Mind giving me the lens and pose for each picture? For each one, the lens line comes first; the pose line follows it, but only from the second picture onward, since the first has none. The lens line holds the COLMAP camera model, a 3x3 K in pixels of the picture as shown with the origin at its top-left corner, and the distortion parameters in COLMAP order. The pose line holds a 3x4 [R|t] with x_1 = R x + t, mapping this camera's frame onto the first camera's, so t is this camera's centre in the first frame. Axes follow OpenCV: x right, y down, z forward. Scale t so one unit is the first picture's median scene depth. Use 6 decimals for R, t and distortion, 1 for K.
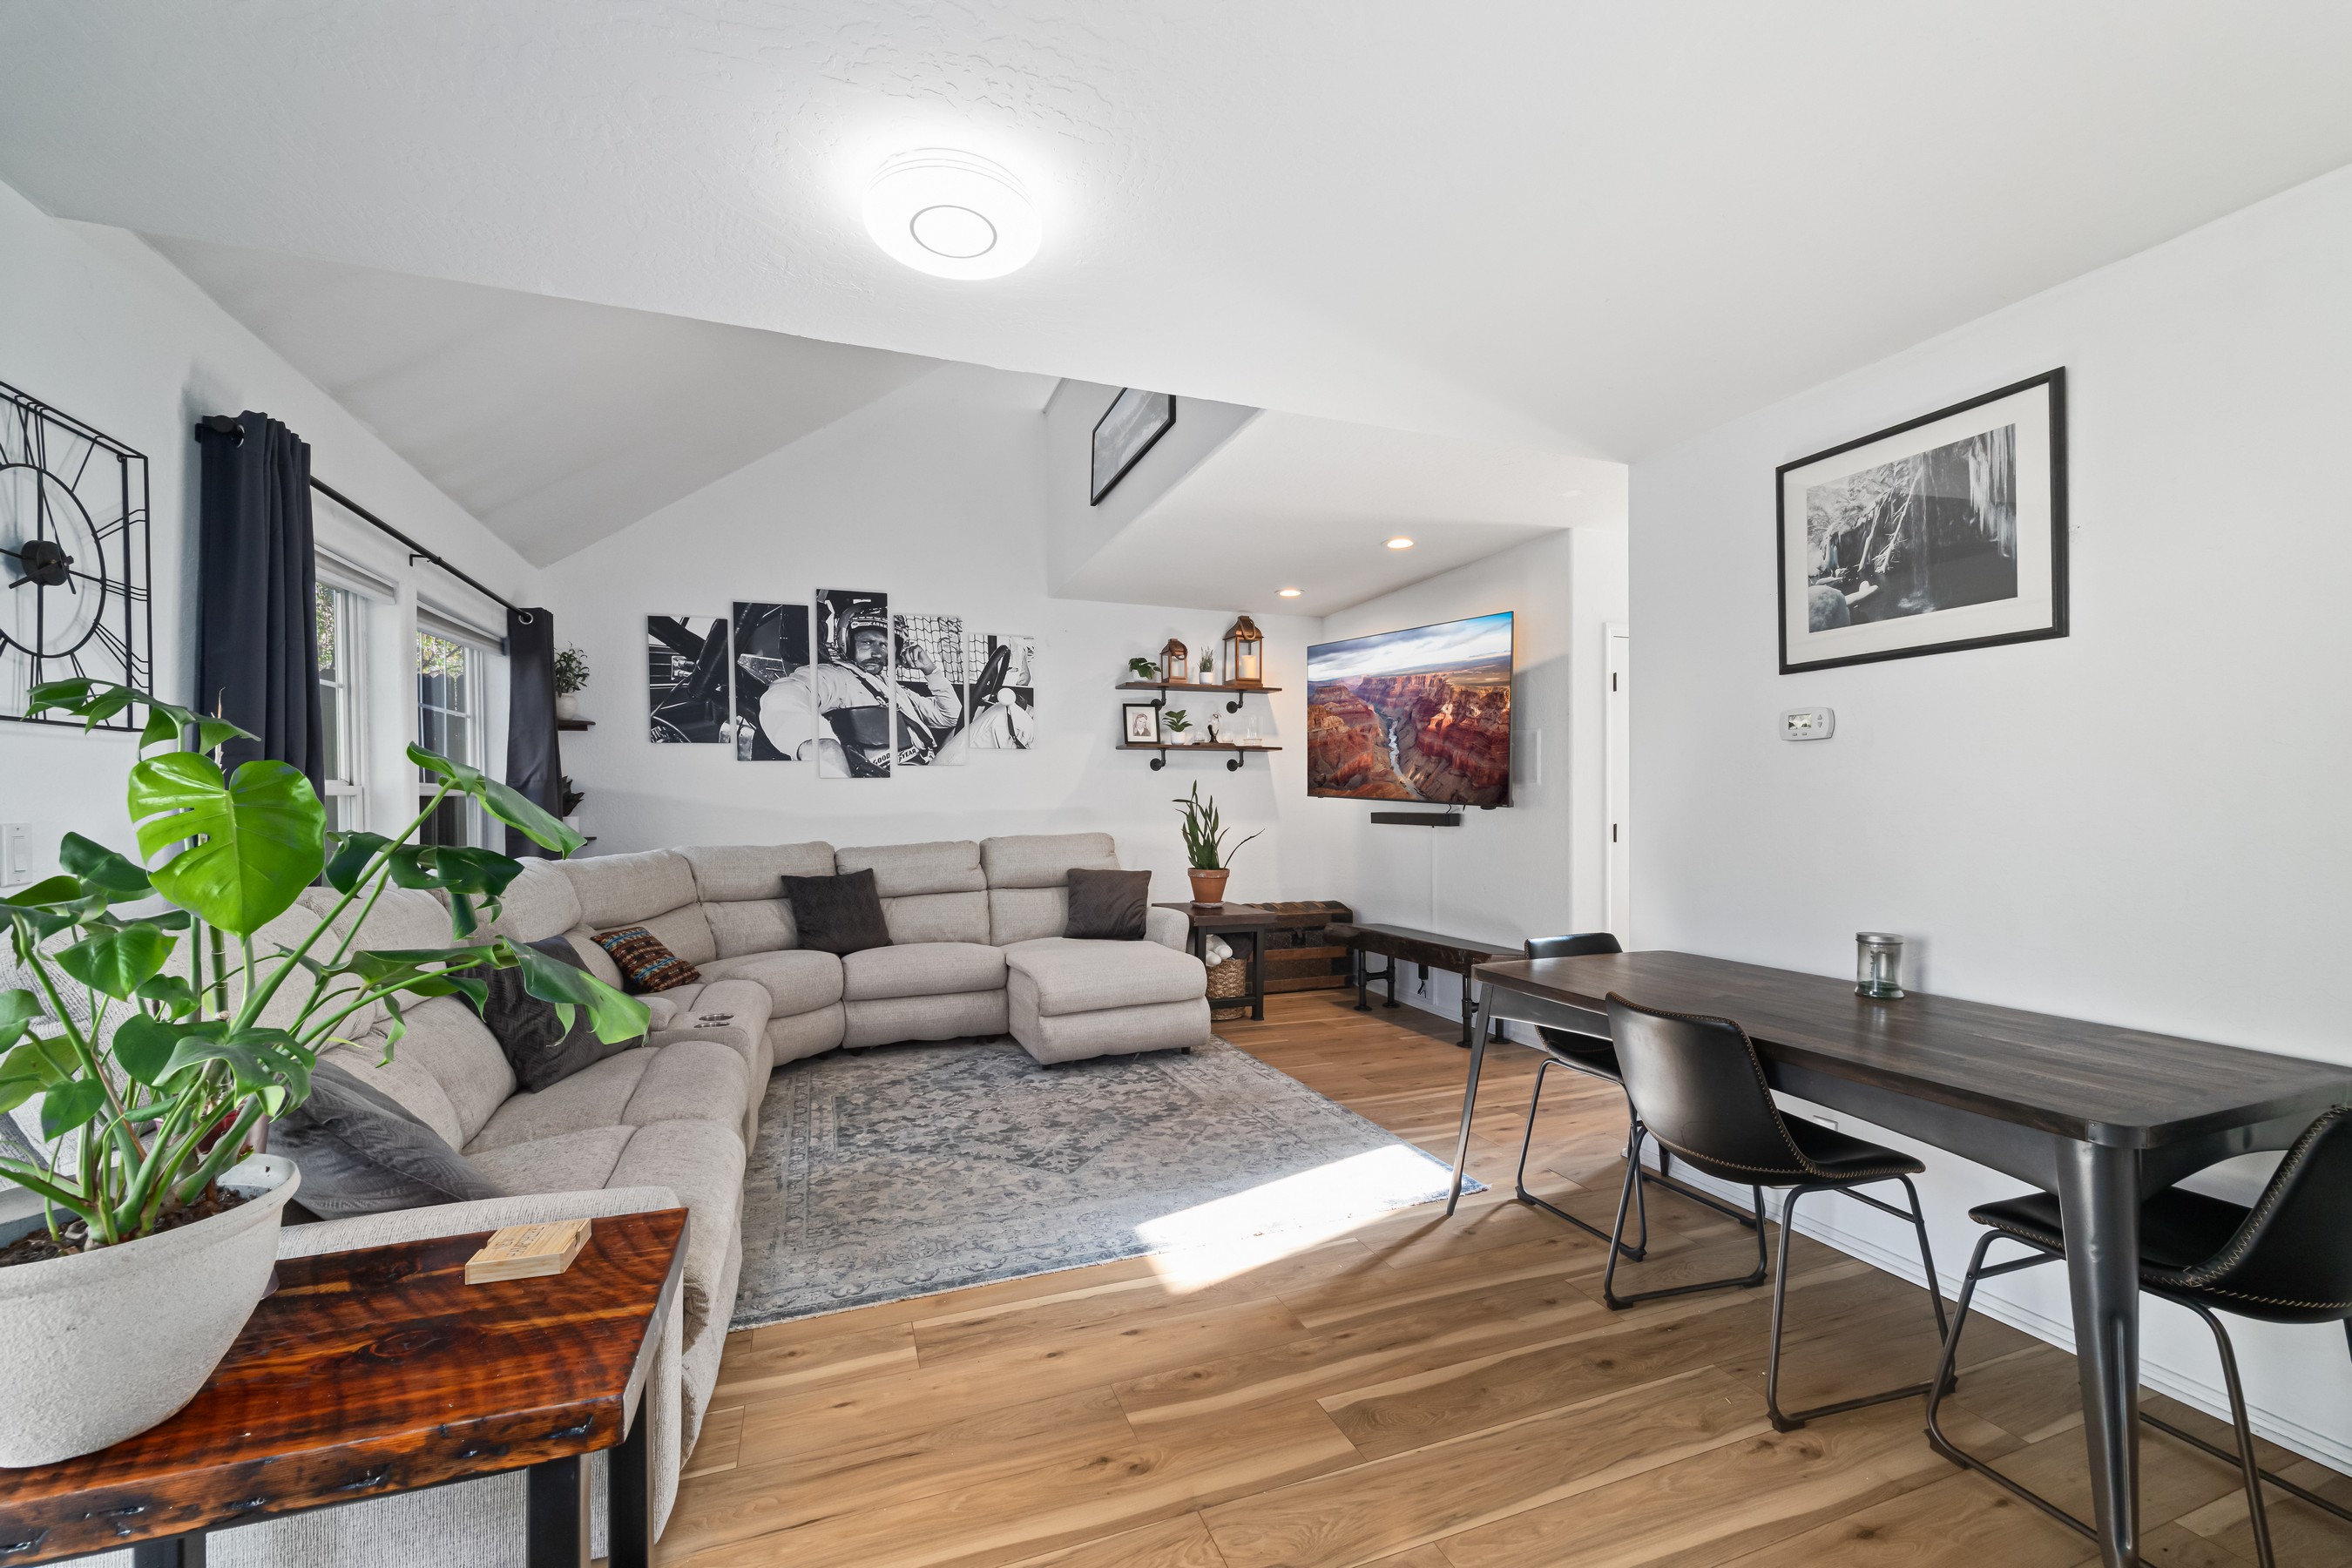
lens RADIAL K [[963.5, 0, 1176.4], [0, 963.5, 804.0], [0, 0, 1]] dist [-0.003117, 0.000414]
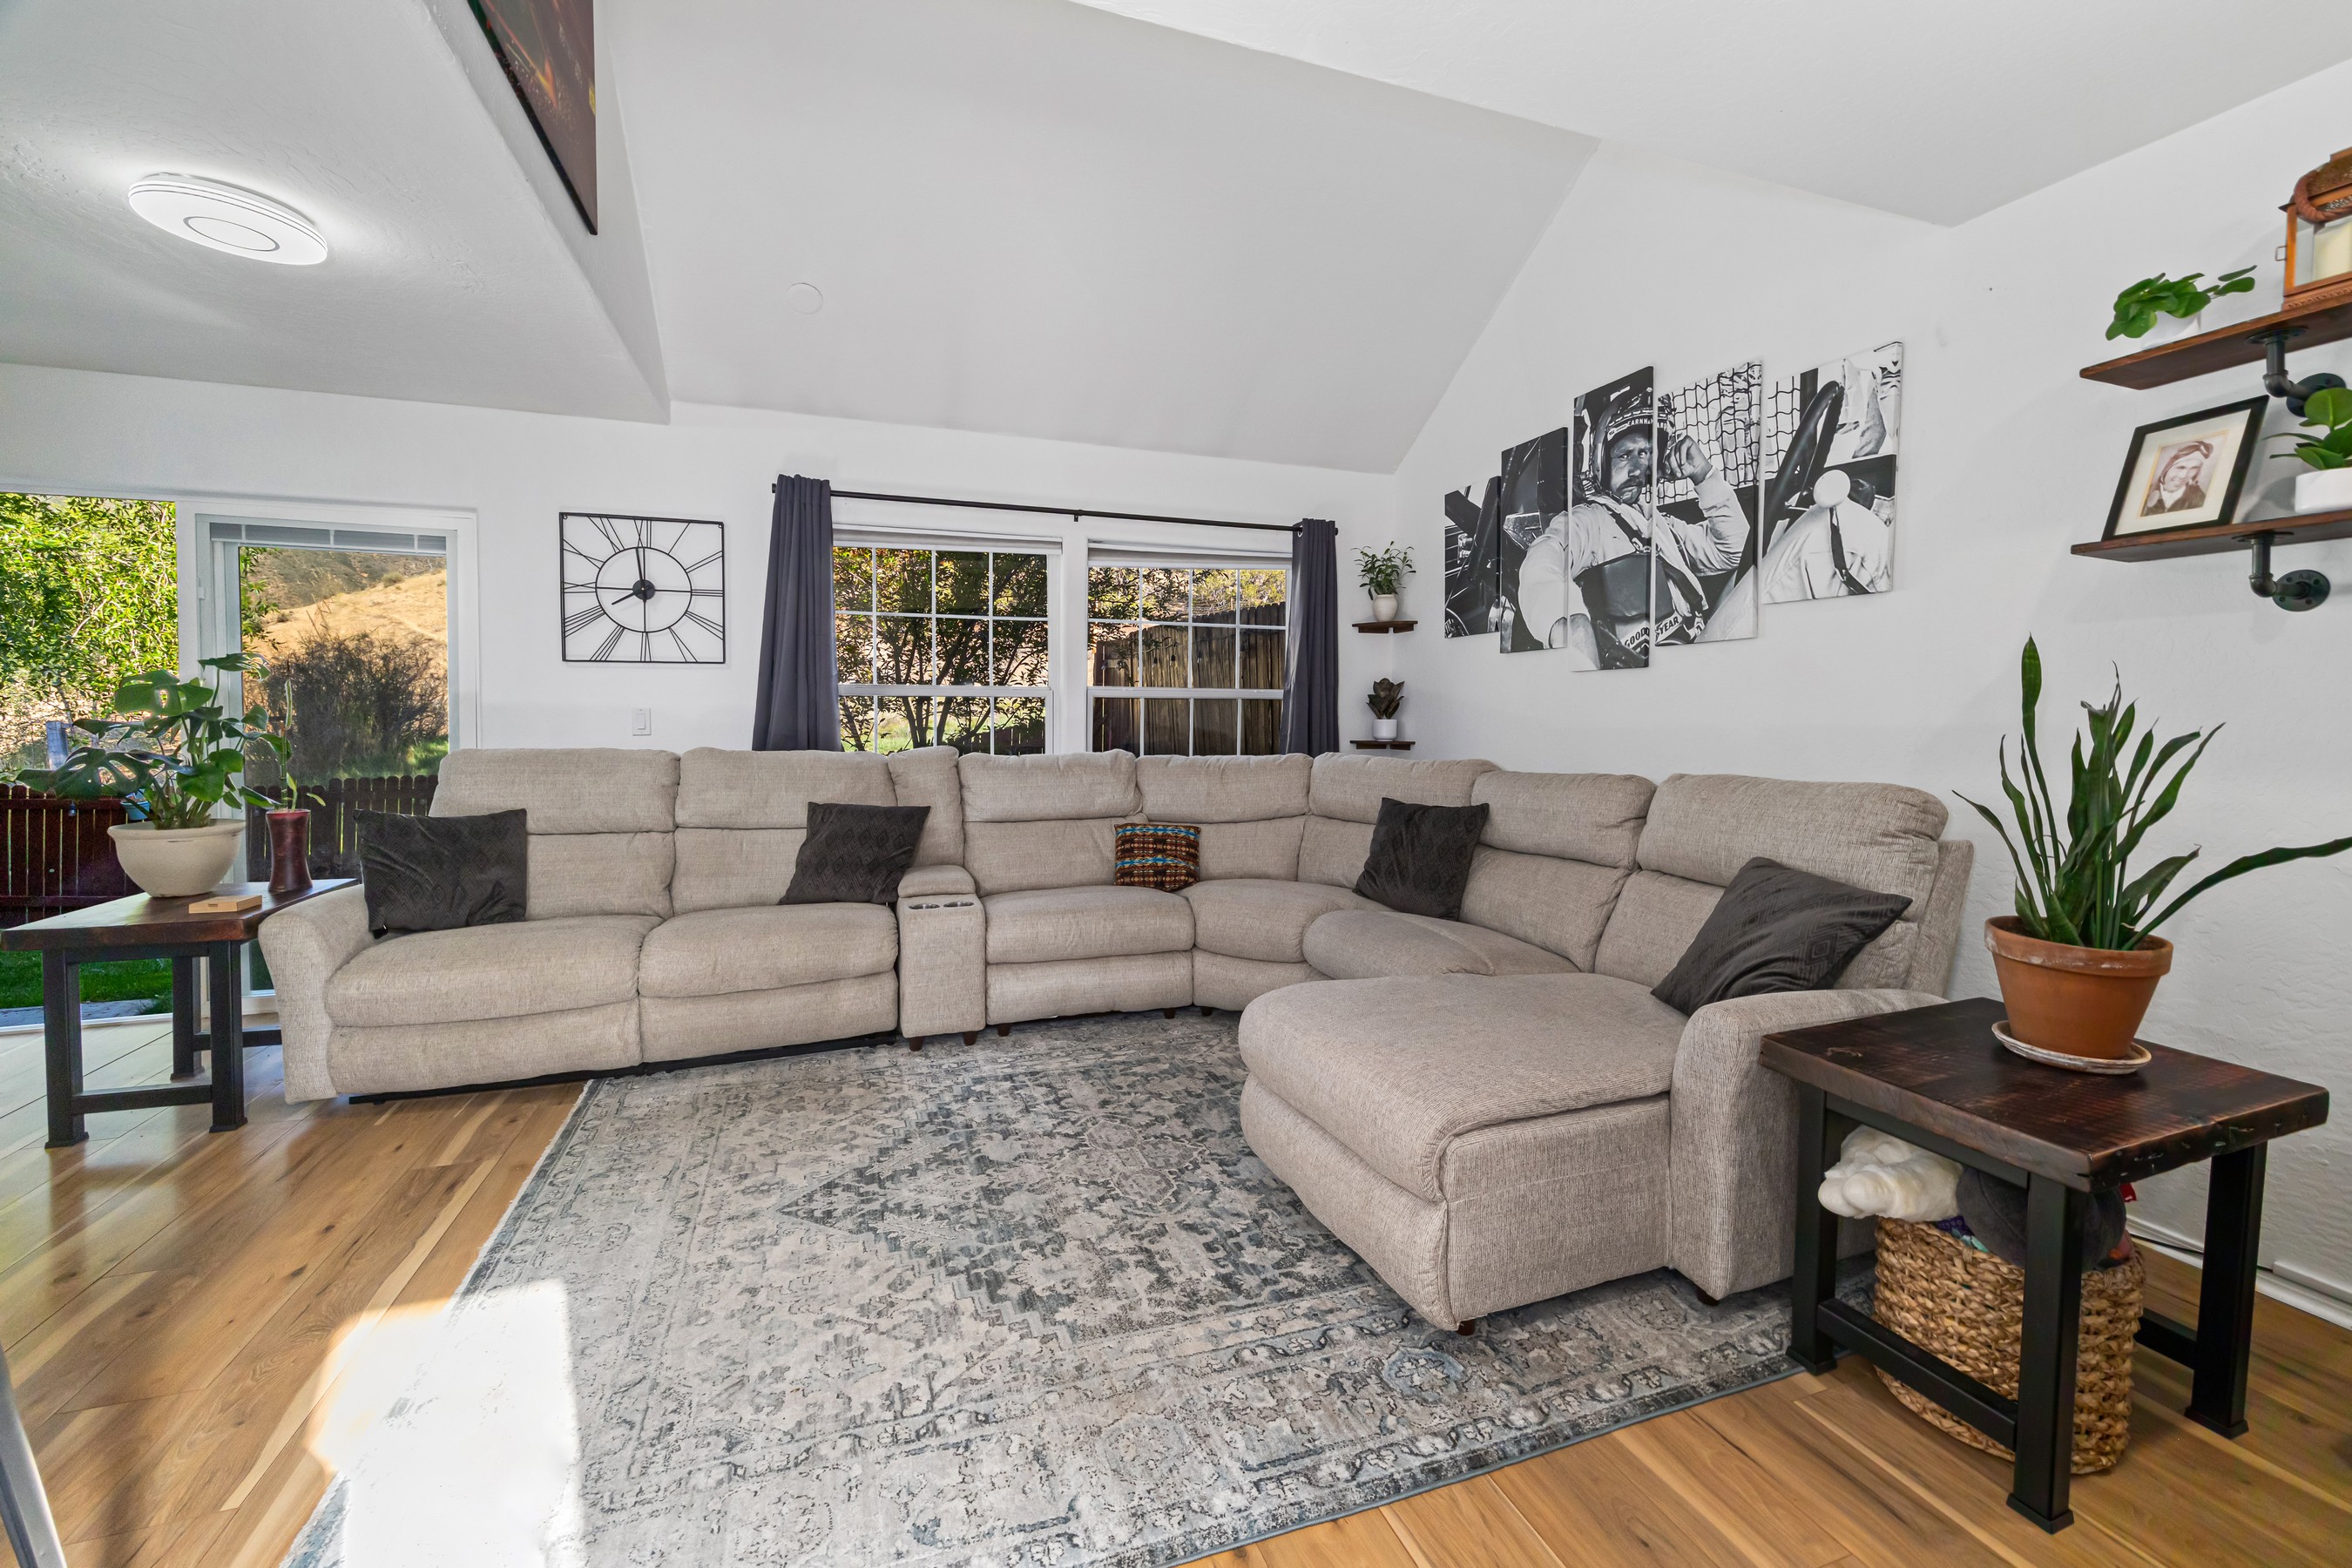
lens RADIAL K [[963.5, 0, 1180.9], [0, 963.5, 743.4], [0, 0, 1]] dist [-0.003117, 0.000414]
pose [[-0.009688, 0.042056, -0.999068, 0.384402], [-0.009434, 0.999067, 0.042148, -0.001881], [0.999909, 0.009834, -0.009282, 0.840554]]
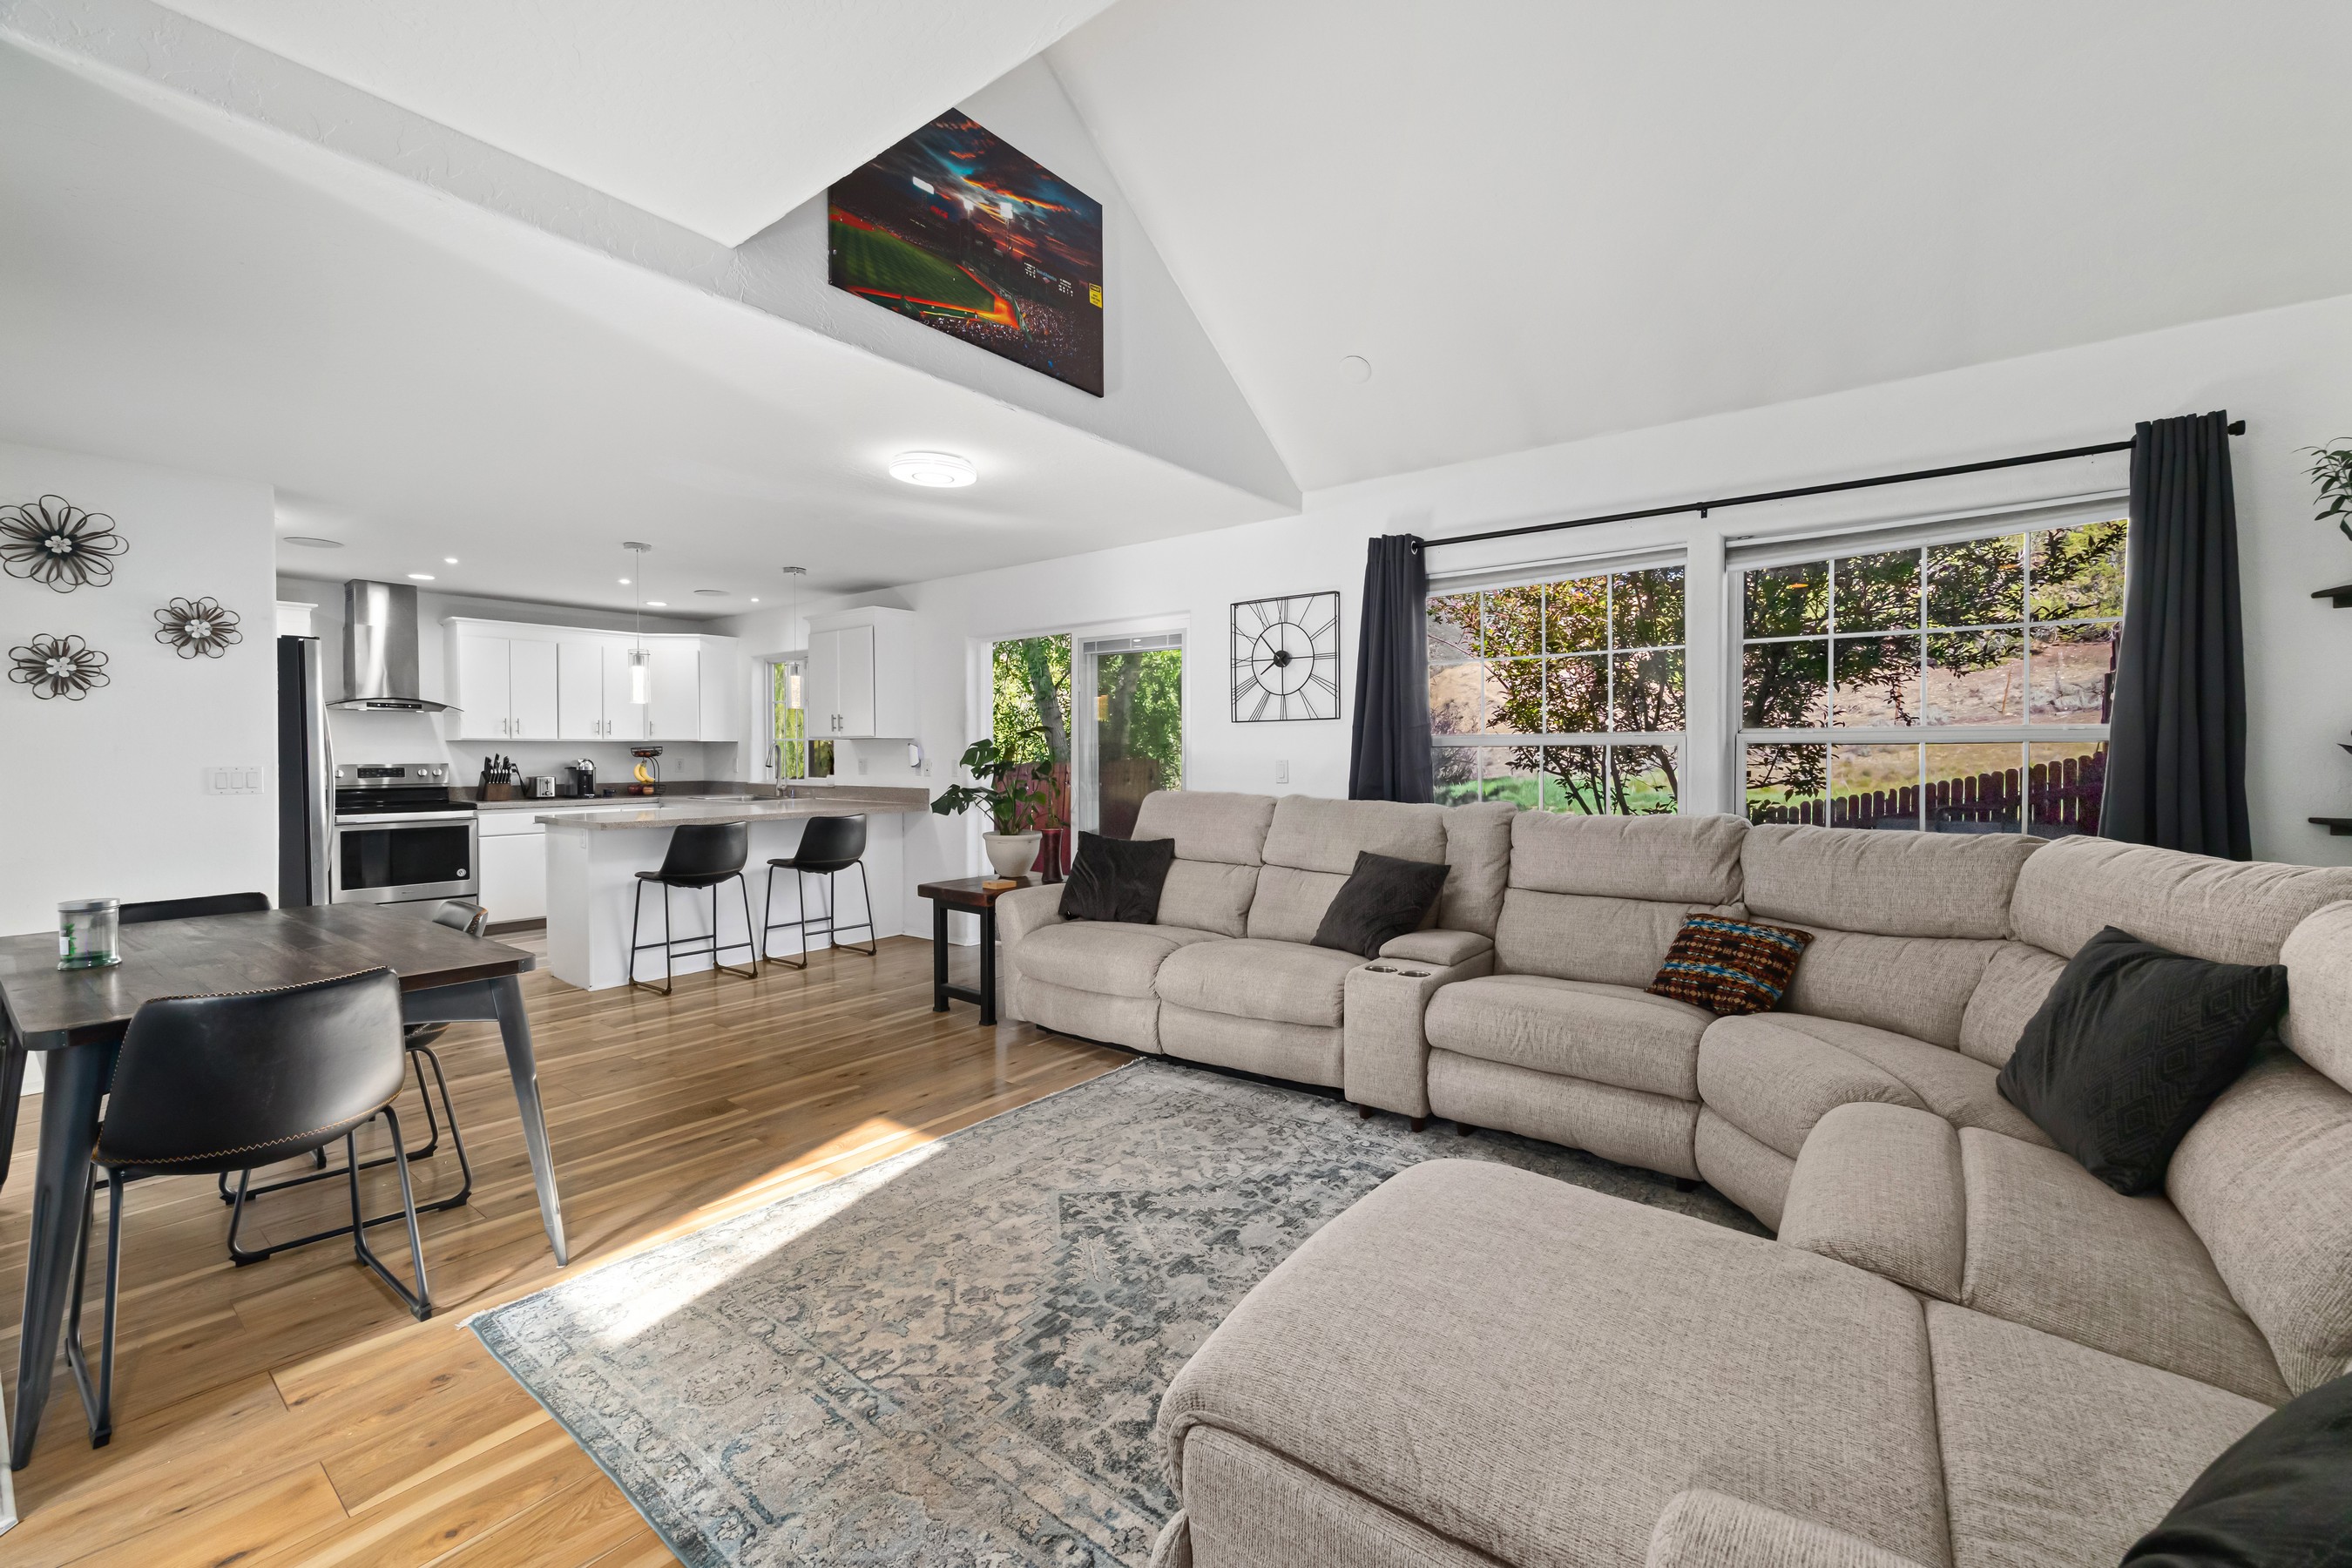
lens RADIAL K [[963.5, 0, 1196.7], [0, 963.5, 758.1], [0, 0, 1]] dist [-0.003117, 0.000414]
pose [[-0.844998, 0.010065, -0.534675, 0.151576], [0.005270, 0.999931, 0.010495, -0.005236], [0.534744, 0.006050, -0.844993, 1.142245]]
